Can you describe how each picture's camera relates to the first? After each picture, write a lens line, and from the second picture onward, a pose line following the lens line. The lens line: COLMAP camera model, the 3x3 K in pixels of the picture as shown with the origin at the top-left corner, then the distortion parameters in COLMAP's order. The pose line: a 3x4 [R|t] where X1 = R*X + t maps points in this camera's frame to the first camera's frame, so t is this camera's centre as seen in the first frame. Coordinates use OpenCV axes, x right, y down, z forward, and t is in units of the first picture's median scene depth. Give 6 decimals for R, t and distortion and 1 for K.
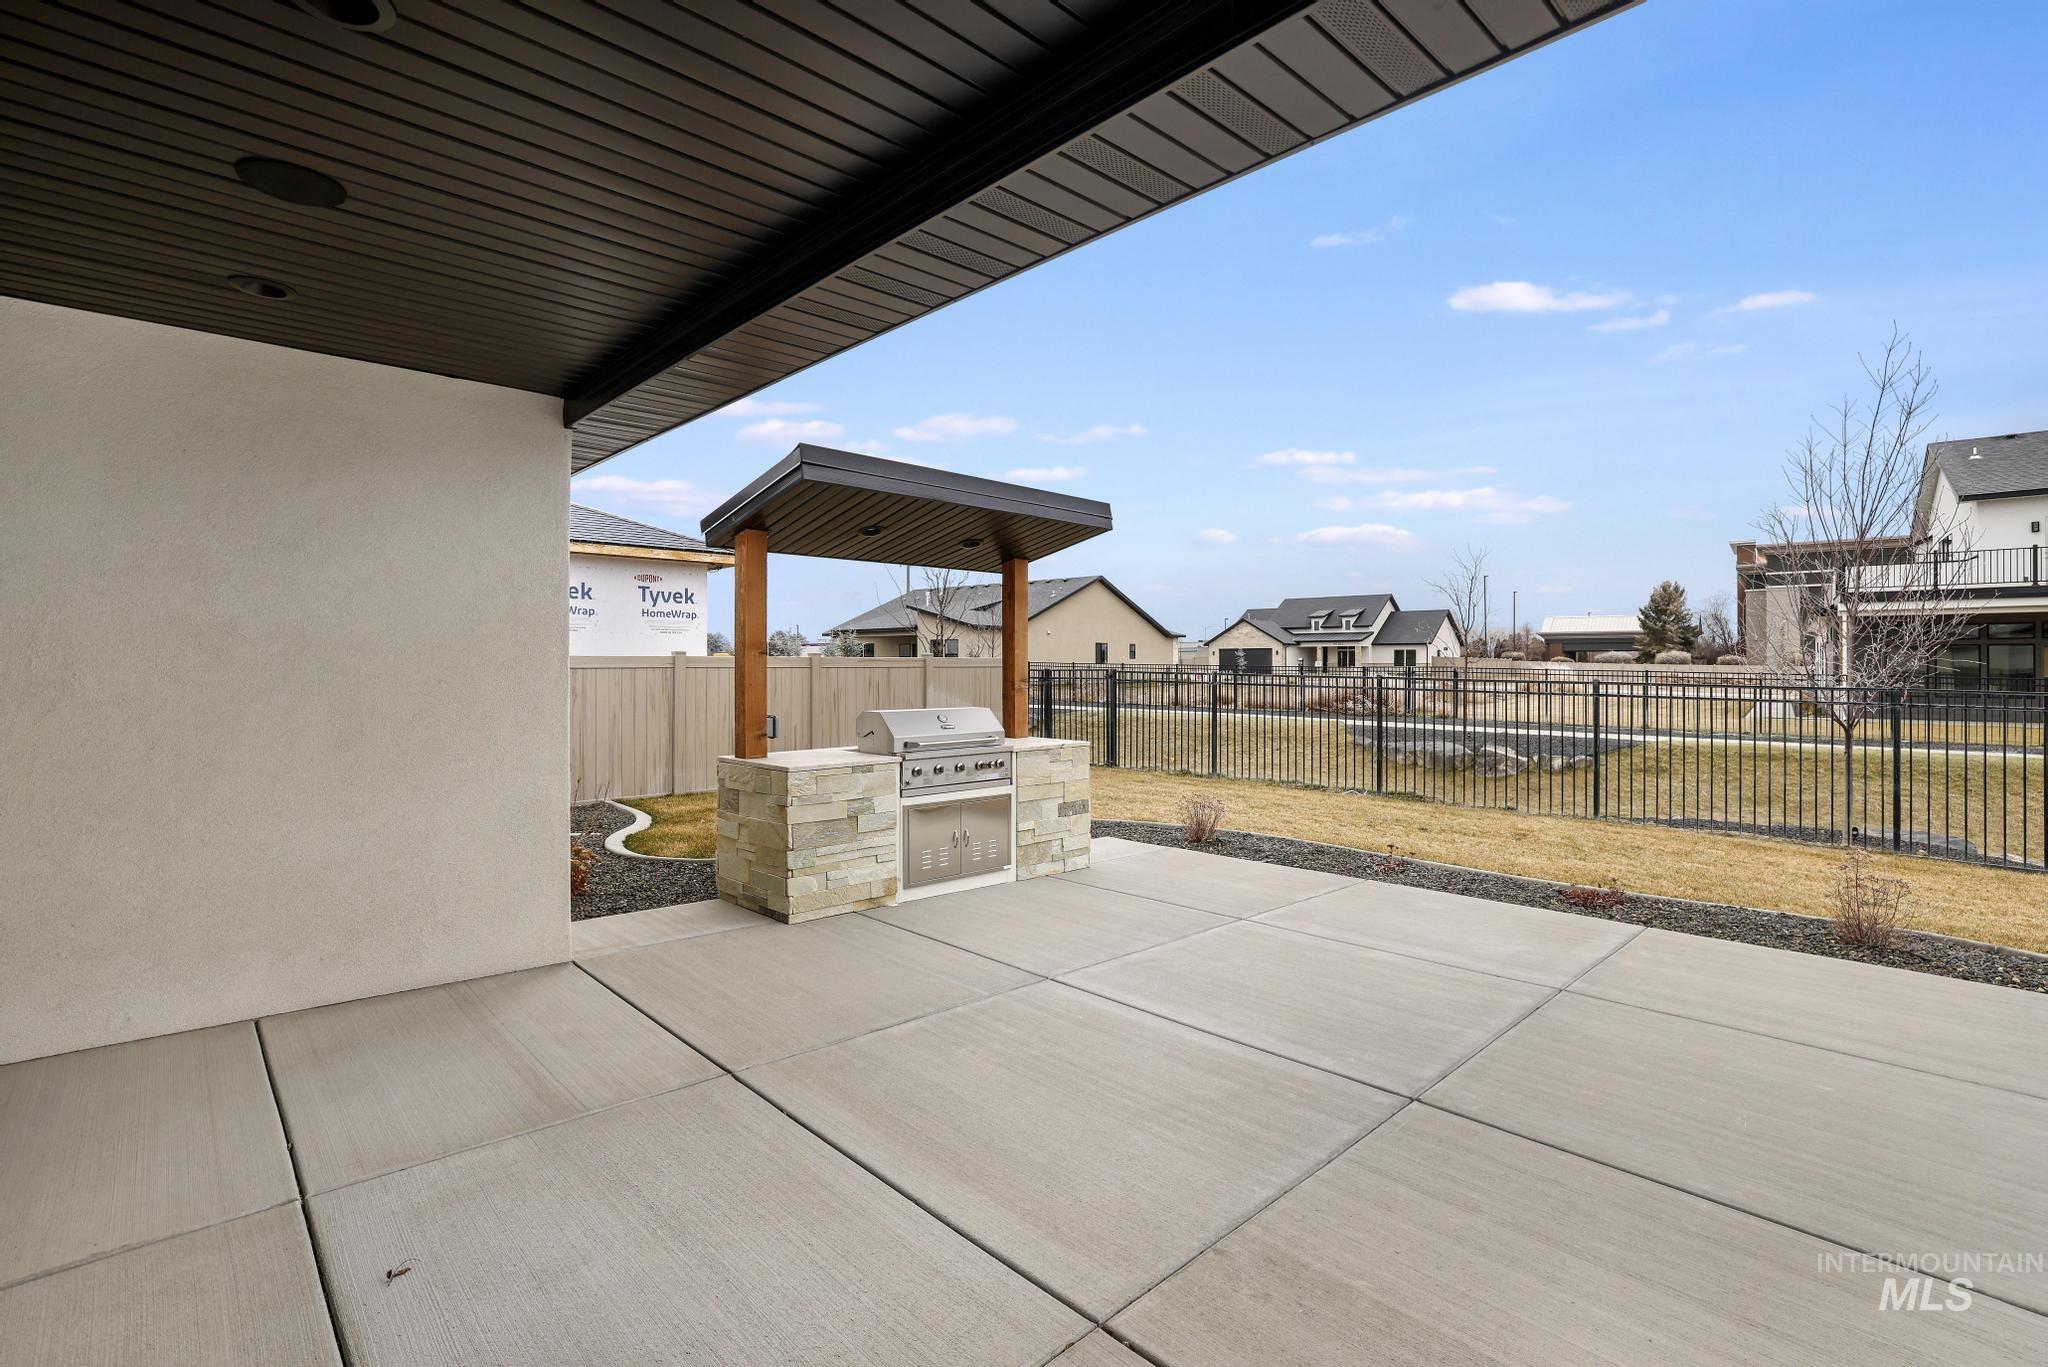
lens RADIAL K [[912.7, 0, 1020.2], [0, 912.7, 673.1], [0, 0, 1]] dist [-0.043054, 0.017048]
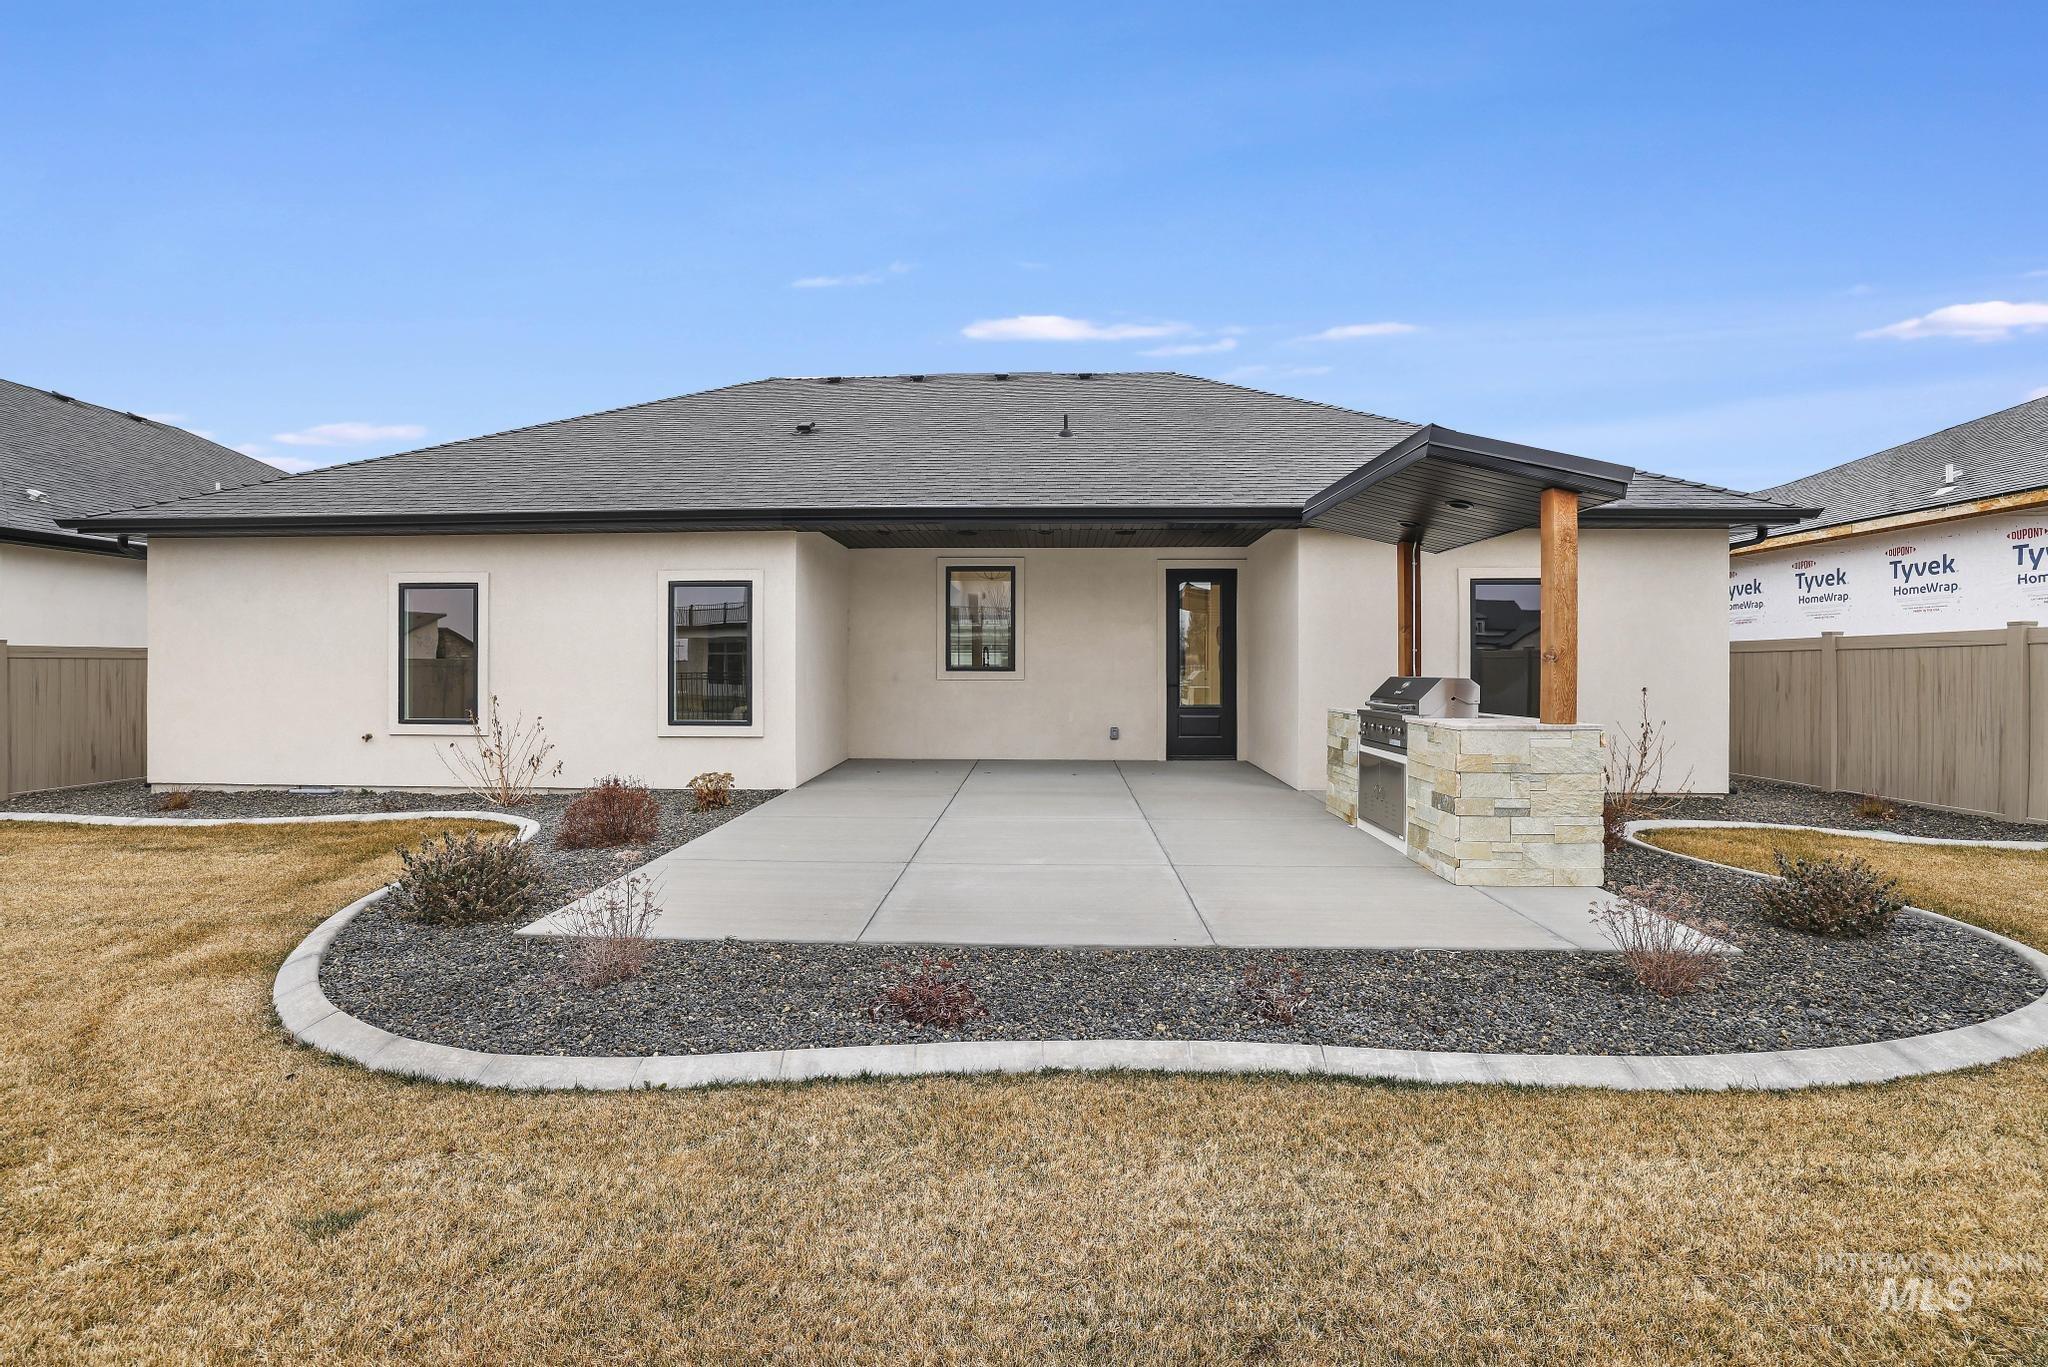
lens RADIAL K [[912.7, 0, 1020.2], [0, 912.7, 673.1], [0, 0, 1]] dist [-0.043054, 0.017048]
pose [[-0.712445, 0.002276, -0.701724, 0.921970], [-0.005640, 0.999944, 0.008969, 0.027438], [0.701705, 0.010348, -0.712392, 1.341456]]
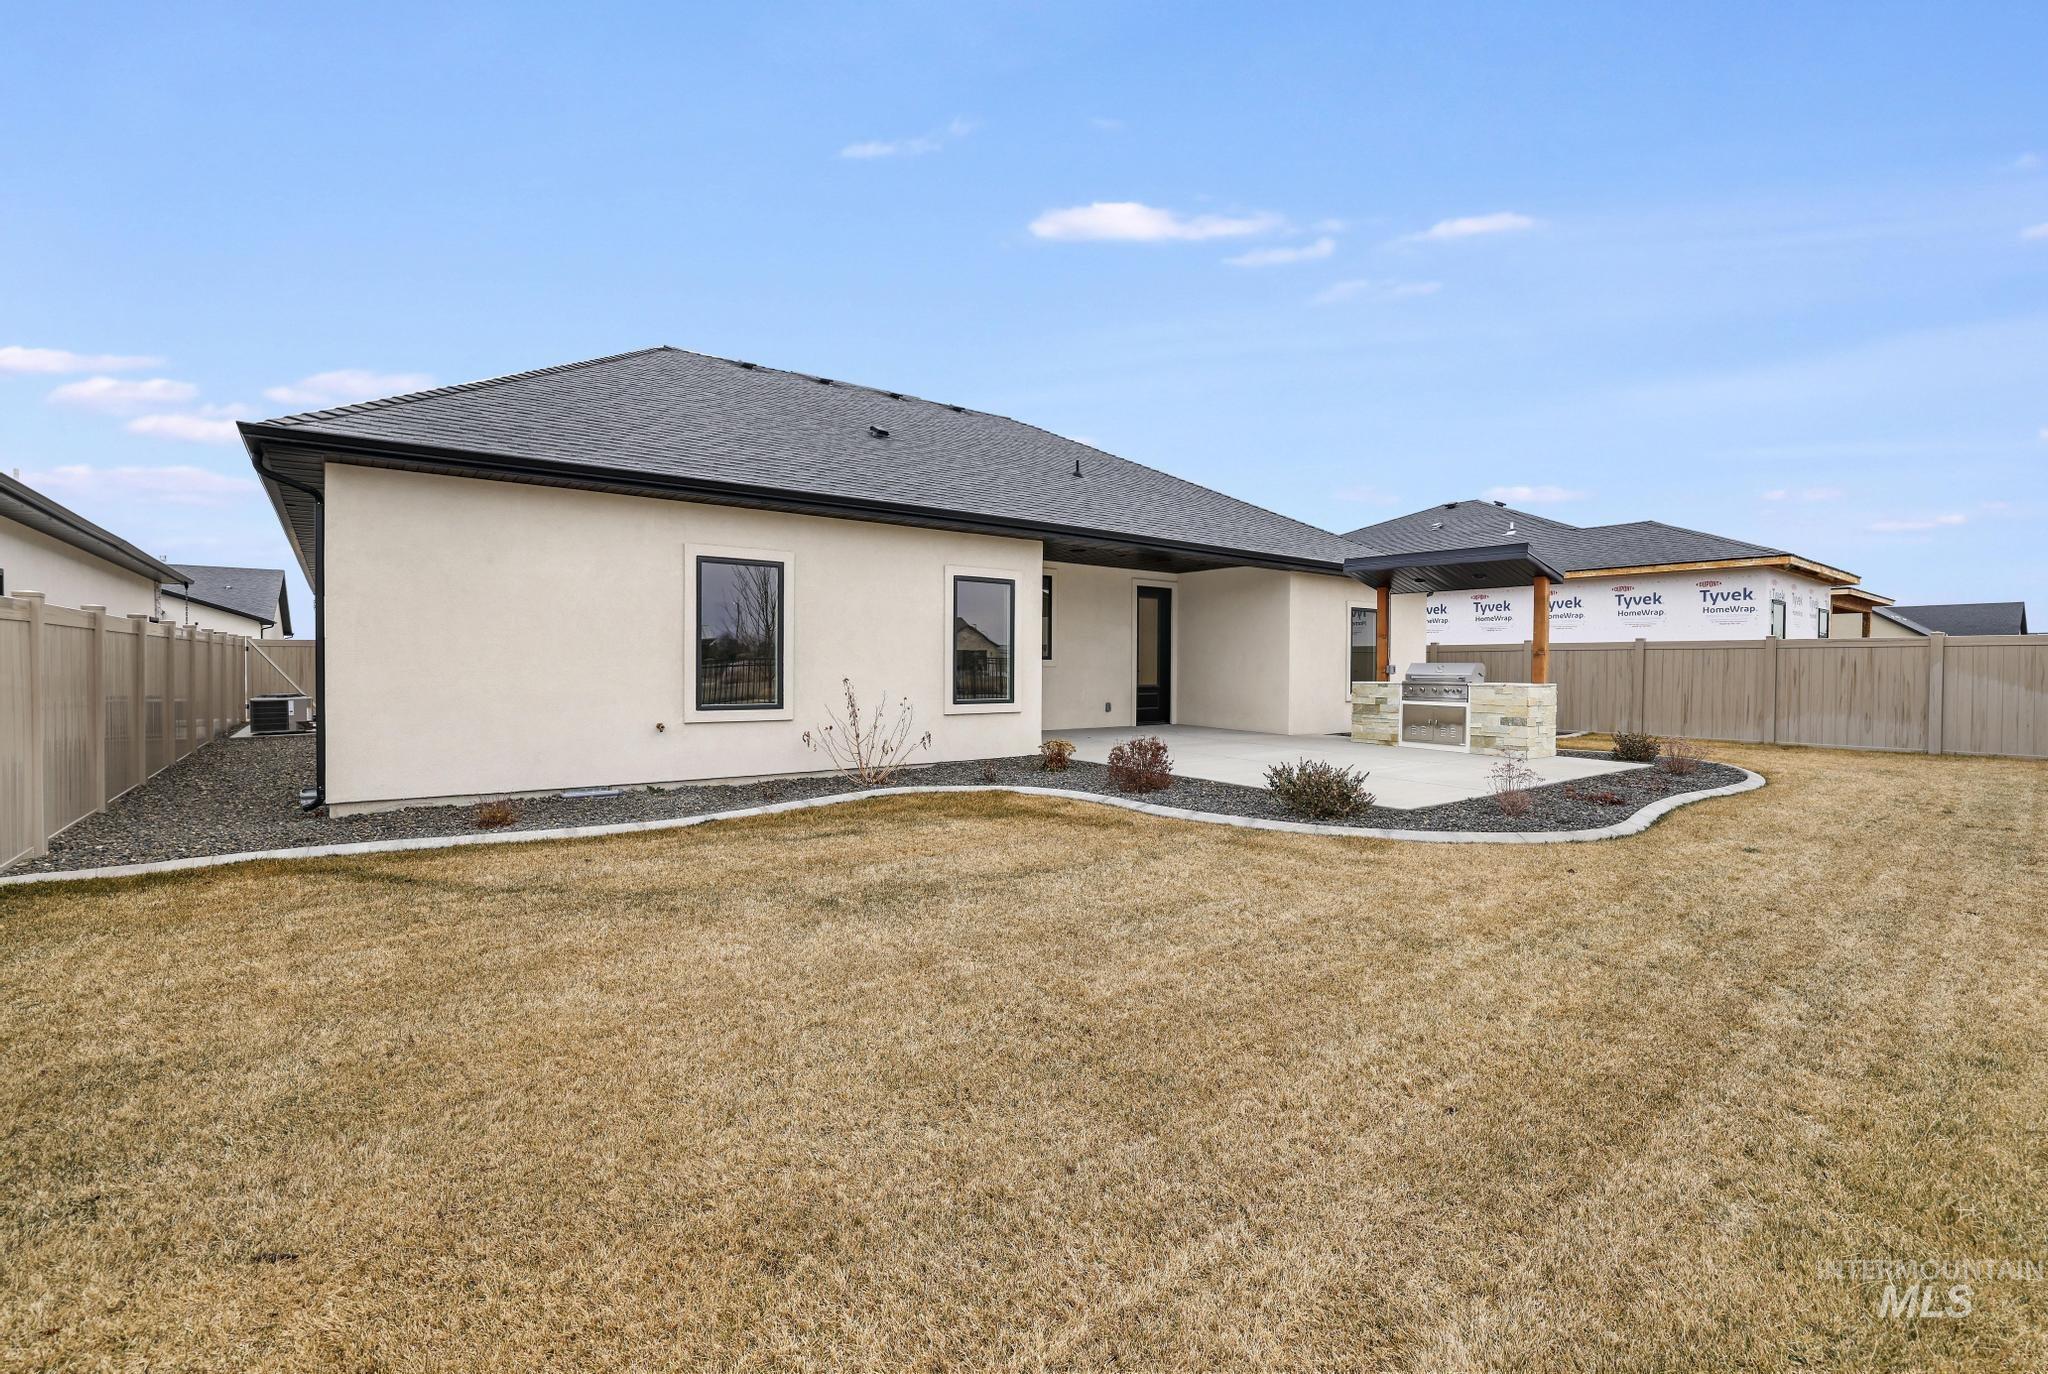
lens RADIAL K [[912.7, 0, 1020.2], [0, 912.7, 676.6], [0, 0, 1]] dist [-0.043054, 0.017048]
pose [[-0.081365, 0.011417, -0.996619, 1.890271], [-0.013474, 0.999830, 0.012554, 0.054641], [0.996593, 0.014450, -0.081197, 0.203687]]
